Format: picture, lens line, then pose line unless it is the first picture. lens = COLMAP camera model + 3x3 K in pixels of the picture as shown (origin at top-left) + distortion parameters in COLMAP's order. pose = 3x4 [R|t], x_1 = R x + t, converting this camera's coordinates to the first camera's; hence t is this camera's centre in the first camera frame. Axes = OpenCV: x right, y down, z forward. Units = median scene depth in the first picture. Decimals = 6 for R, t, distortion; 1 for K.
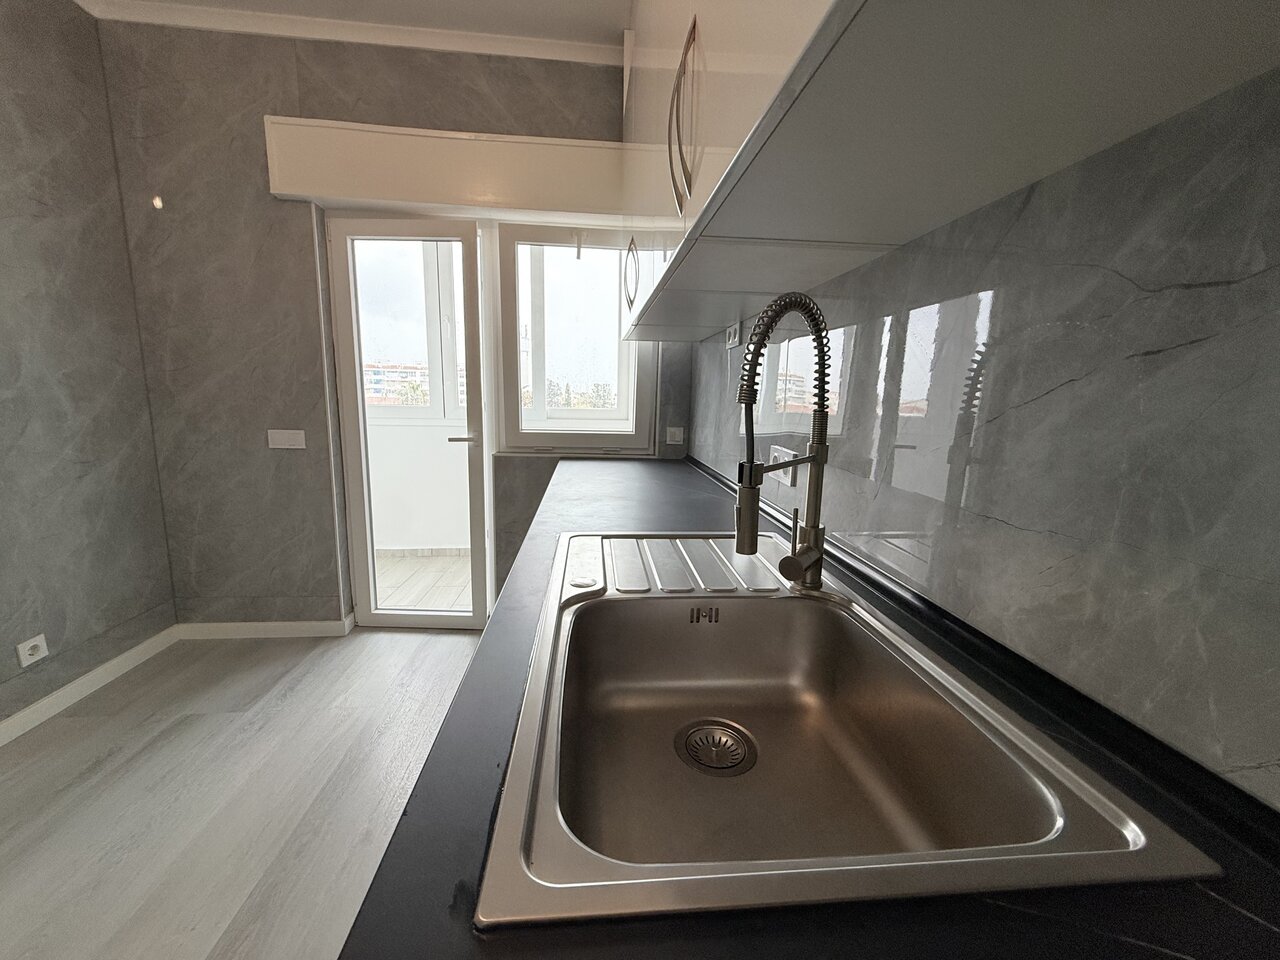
lens RADIAL K [[507.1, 0, 637.4], [0, 507.1, 481.3], [0, 0, 1]] dist [0.000346, -0.000085]
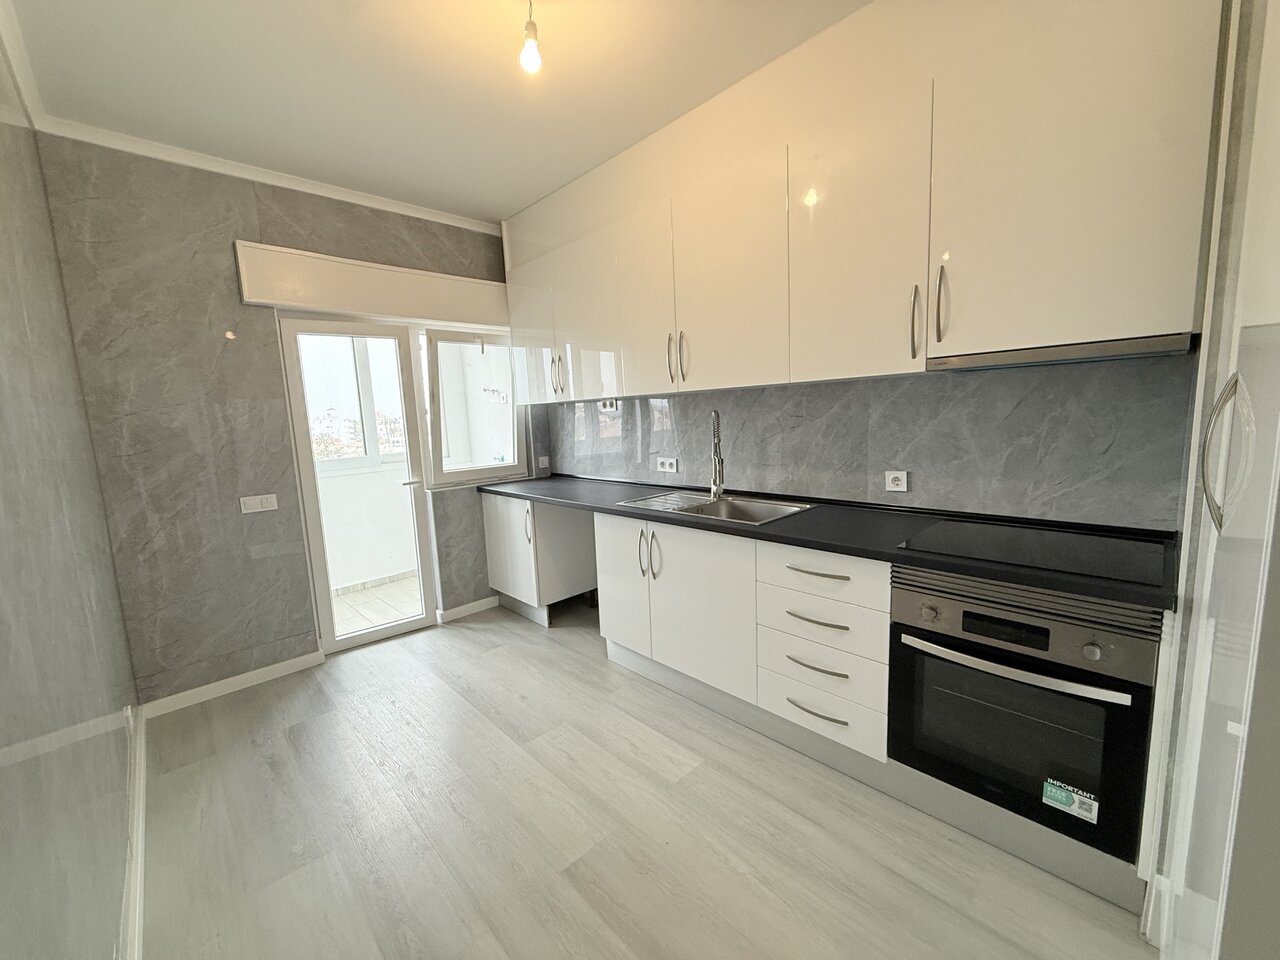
lens RADIAL K [[507.1, 0, 637.4], [0, 507.1, 481.3], [0, 0, 1]] dist [0.000346, -0.000085]
pose [[0.781683, -0.139717, 0.607825, -0.737080], [0.165476, 0.986116, 0.013864, -0.007246], [-0.601324, 0.089743, 0.793950, -0.452558]]
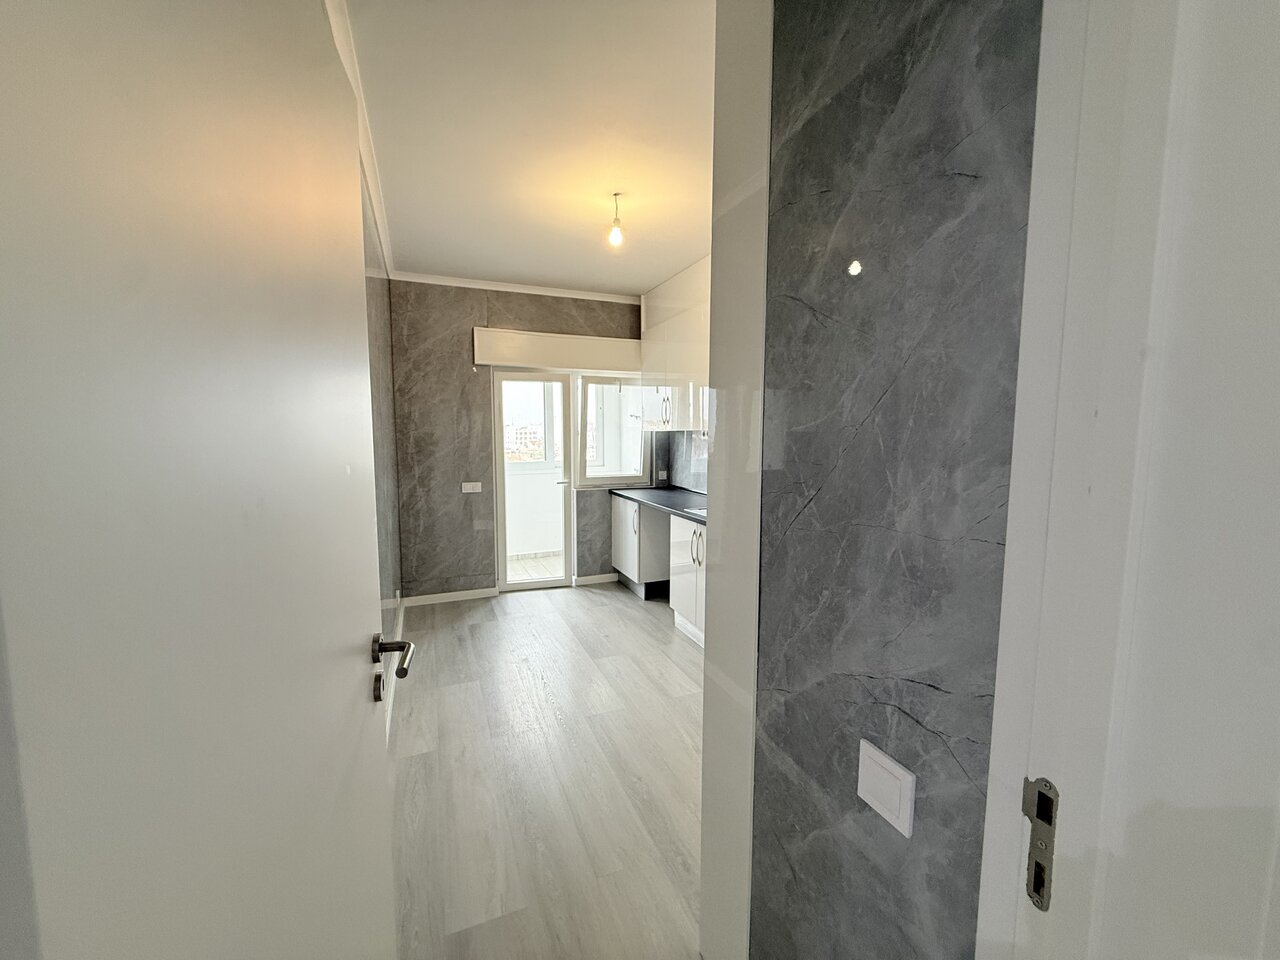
lens RADIAL K [[507.1, 0, 637.4], [0, 507.1, 481.3], [0, 0, 1]] dist [0.000346, -0.000085]
pose [[0.955639, -0.051083, 0.290076, -0.671155], [0.070421, 0.995910, -0.056614, 0.043017], [-0.285998, 0.074530, 0.955327, -0.969690]]
